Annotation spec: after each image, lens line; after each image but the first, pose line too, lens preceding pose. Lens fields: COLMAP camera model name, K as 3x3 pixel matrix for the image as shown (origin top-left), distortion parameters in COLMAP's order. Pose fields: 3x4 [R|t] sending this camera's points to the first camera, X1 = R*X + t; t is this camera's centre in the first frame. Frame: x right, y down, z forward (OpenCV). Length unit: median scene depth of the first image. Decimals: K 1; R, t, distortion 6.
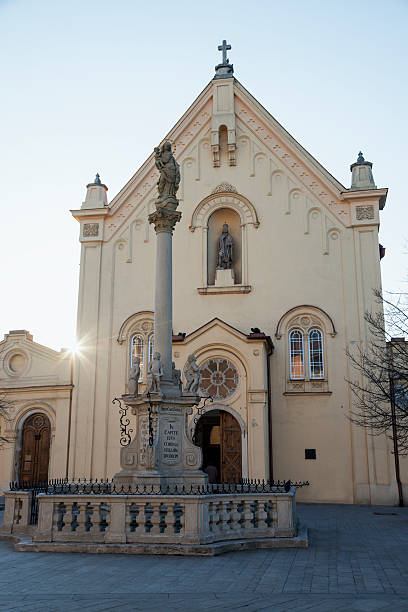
lens RADIAL K [[575.8, 0, 199.7], [0, 575.8, 292.1], [0, 0, 1]] dist [0.036424, 0.000000]
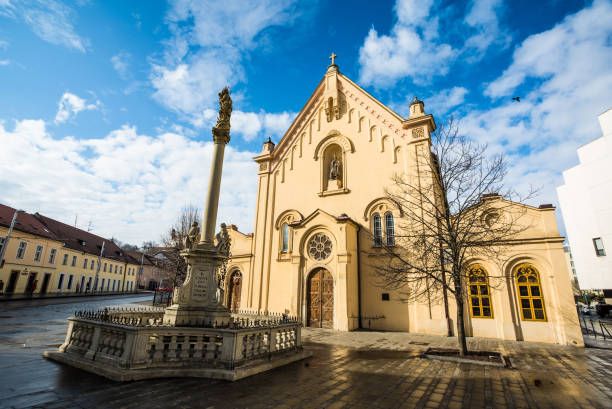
lens RADIAL K [[282.0, 0, 309.7], [0, 282.0, 197.7], [0, 0, 1]] dist [-0.040674, 0.010935]
pose [[0.947621, -0.080994, -0.308958, 0.234597], [0.062466, 0.995630, -0.069414, 0.063021], [0.313230, 0.046479, 0.948539, 0.240534]]
